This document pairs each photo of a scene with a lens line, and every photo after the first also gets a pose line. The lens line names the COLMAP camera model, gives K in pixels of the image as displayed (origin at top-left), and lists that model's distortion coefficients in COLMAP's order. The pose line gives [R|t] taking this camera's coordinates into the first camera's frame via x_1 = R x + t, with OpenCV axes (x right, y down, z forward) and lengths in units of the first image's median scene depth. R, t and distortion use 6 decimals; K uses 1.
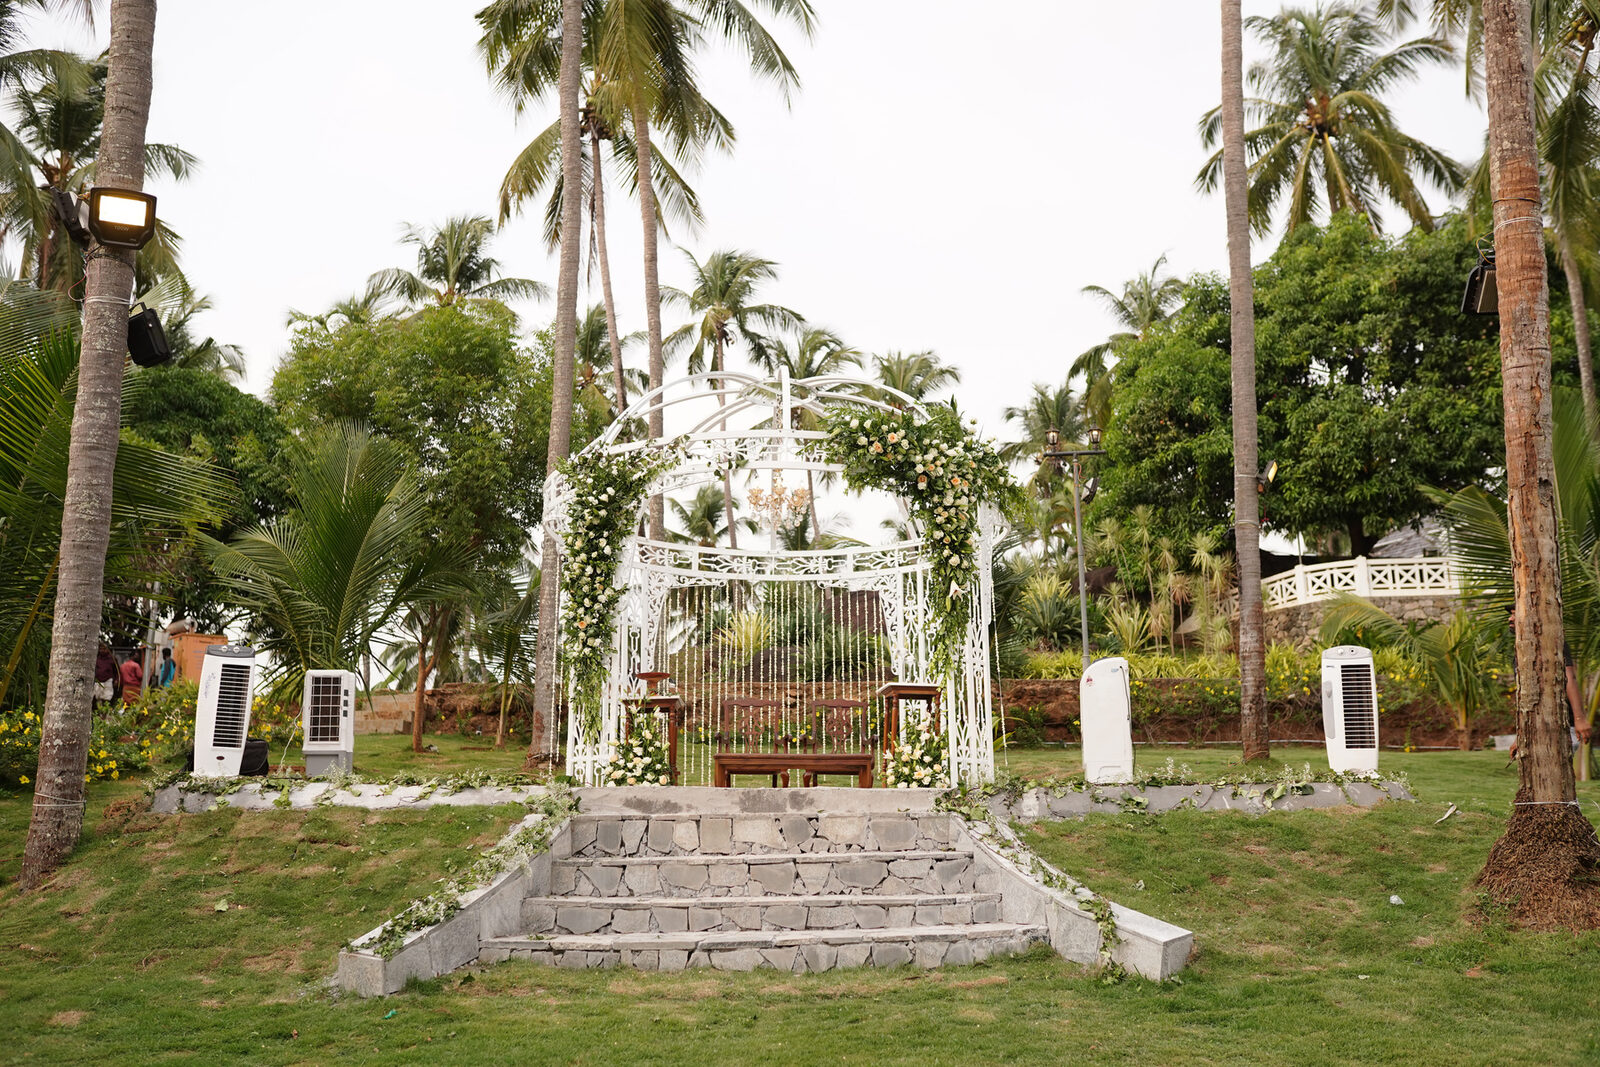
lens RADIAL K [[1560.7, 0, 794.6], [0, 1560.7, 531.7], [0, 0, 1]] dist [-0.018624, 0.000000]
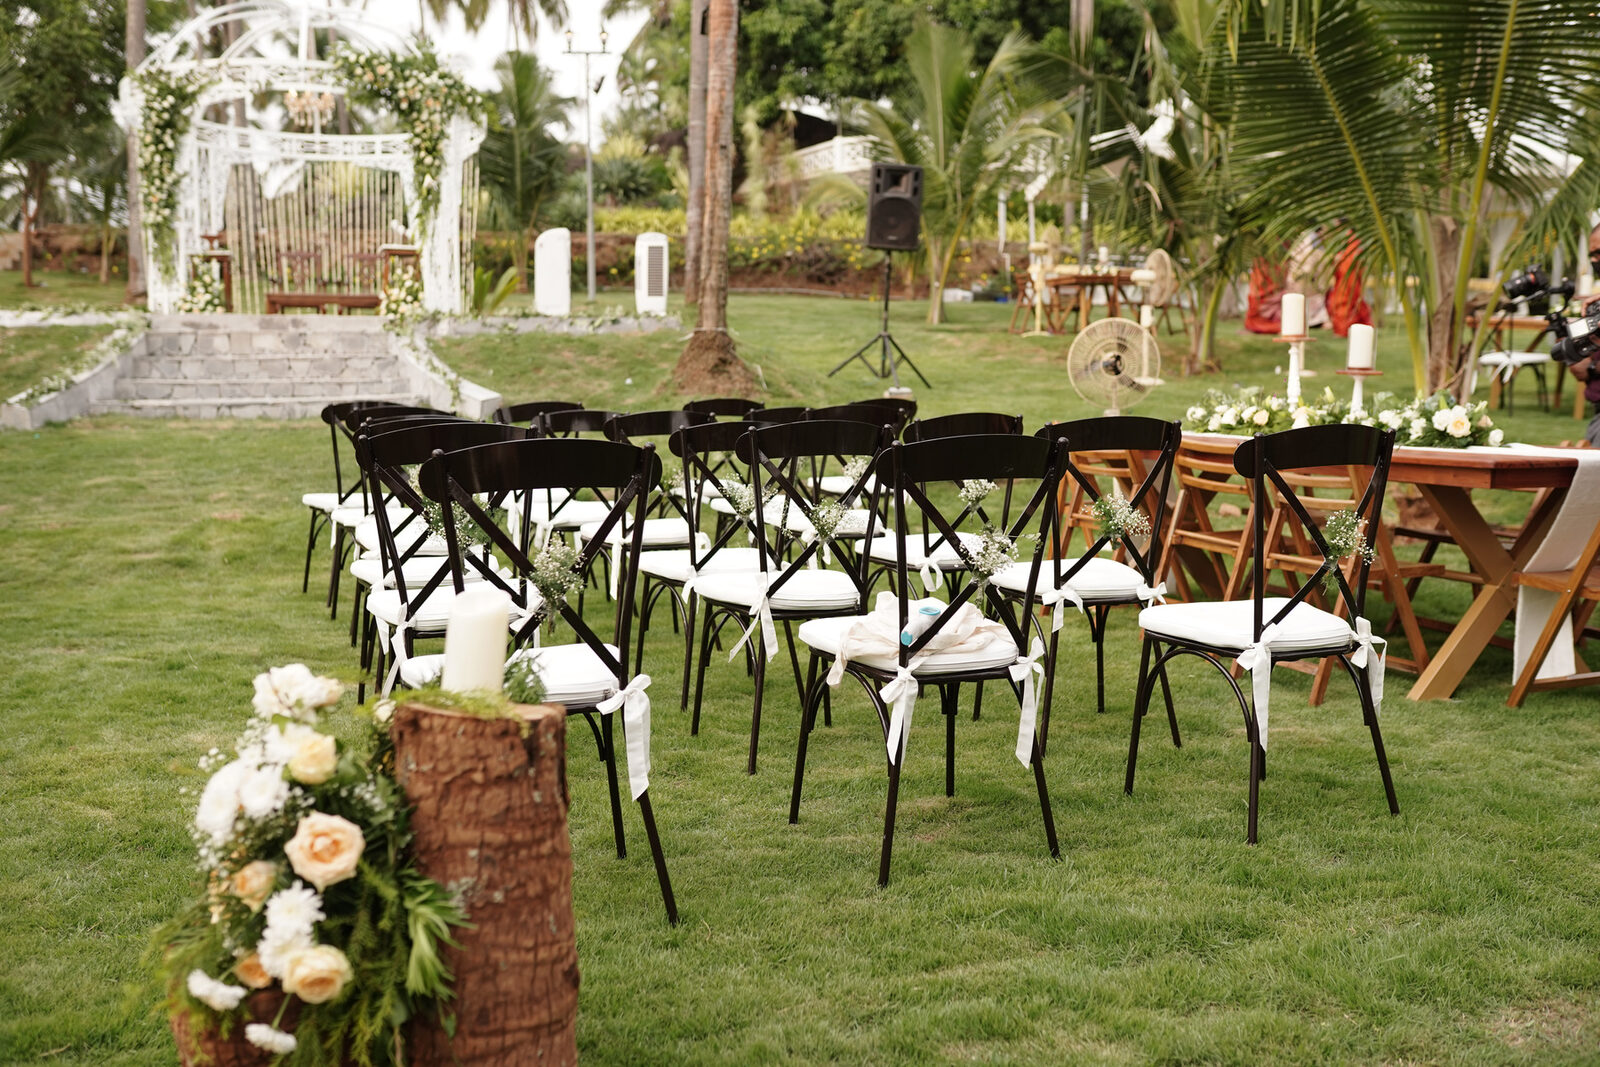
lens RADIAL K [[1560.7, 0, 803.1], [0, 1560.7, 523.0], [0, 0, 1]] dist [-0.018624, 0.000000]
pose [[0.973959, -0.016324, 0.226138, 0.109162], [-0.048336, 0.959525, 0.277444, -0.075702], [-0.221514, -0.281149, 0.933749, -0.504193]]
